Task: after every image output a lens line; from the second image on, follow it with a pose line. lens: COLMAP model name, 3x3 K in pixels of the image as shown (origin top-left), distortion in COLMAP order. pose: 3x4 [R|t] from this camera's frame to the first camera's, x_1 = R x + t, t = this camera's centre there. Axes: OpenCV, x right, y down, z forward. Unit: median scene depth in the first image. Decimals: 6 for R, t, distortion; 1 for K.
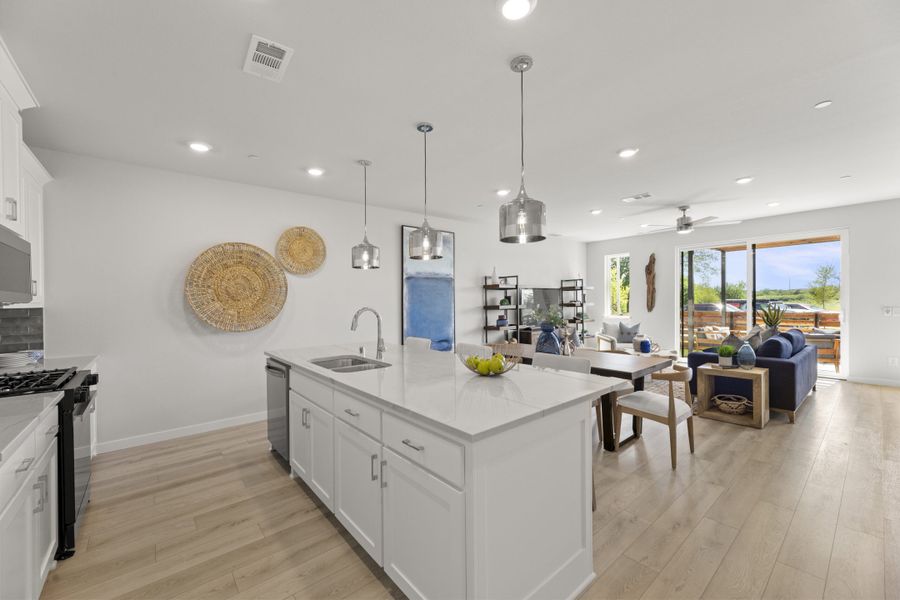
lens RADIAL K [[359.7, 0, 448.0], [0, 359.7, 301.7], [0, 0, 1]] dist [0.000413, -0.000068]
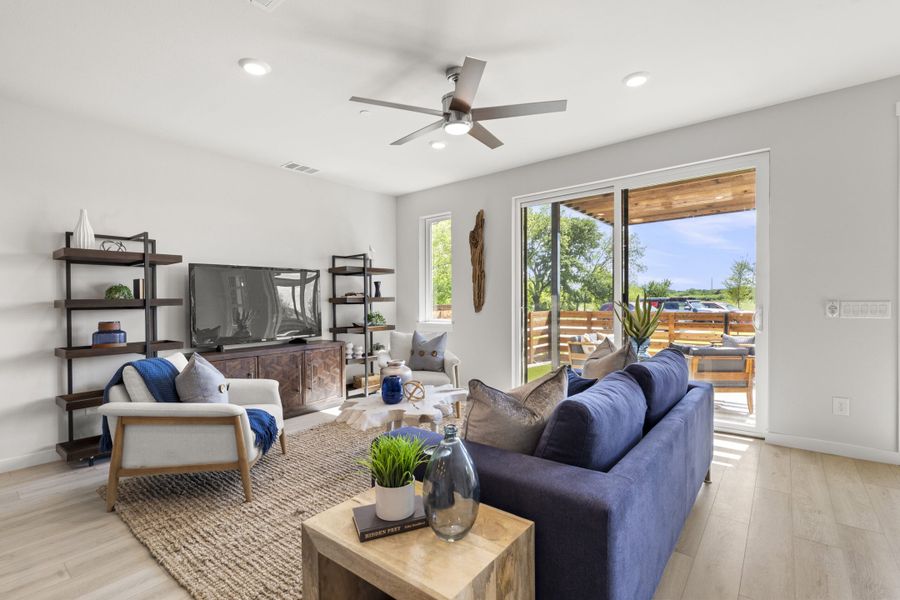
lens RADIAL K [[418.3, 0, 451.6], [0, 418.3, 300.7], [0, 0, 1]] dist [-0.001562, -0.000049]
pose [[0.979475, 0.005286, 0.201498, 0.192593], [-0.005656, 0.999983, 0.001260, 0.005004], [-0.201488, -0.002374, 0.979488, 0.177894]]
